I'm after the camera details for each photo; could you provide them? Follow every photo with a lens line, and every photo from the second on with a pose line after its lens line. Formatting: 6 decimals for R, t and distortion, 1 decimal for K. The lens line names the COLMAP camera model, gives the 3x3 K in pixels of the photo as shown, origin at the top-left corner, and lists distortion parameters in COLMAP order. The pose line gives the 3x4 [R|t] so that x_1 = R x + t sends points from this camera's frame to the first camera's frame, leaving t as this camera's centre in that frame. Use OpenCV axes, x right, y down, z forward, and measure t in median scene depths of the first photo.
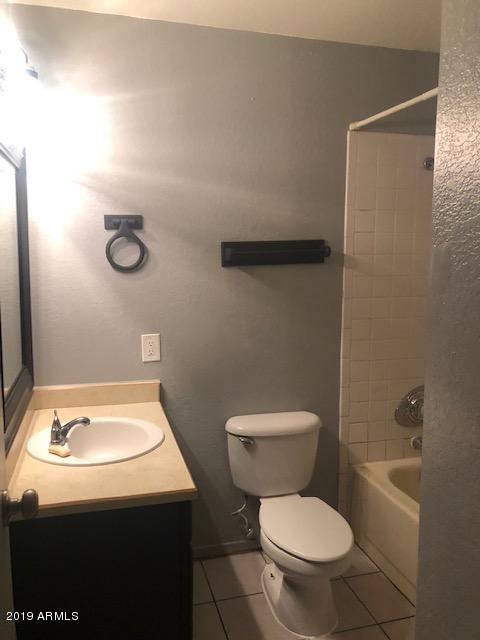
lens RADIAL K [[521.6, 0, 240.0], [0, 521.6, 320.0], [0, 0, 1]] dist [0.002242, -0.000873]
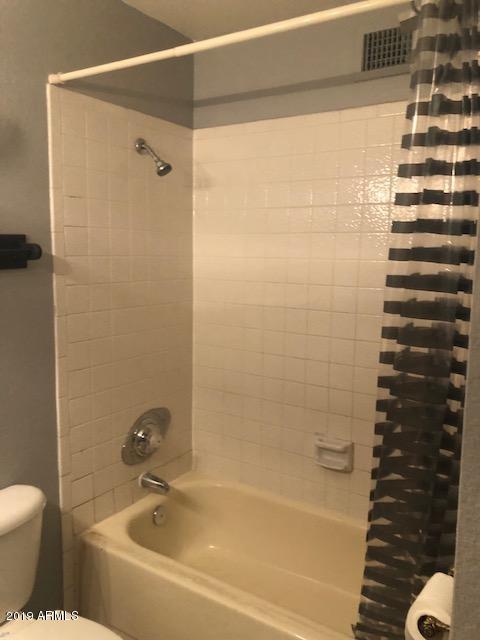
lens RADIAL K [[521.6, 0, 240.0], [0, 521.6, 320.0], [0, 0, 1]] dist [0.002242, -0.000873]
pose [[0.751487, -0.075787, 0.655381, -0.094127], [0.074328, 0.996781, 0.030038, -0.043700], [-0.655548, 0.026140, 0.754701, 0.314282]]
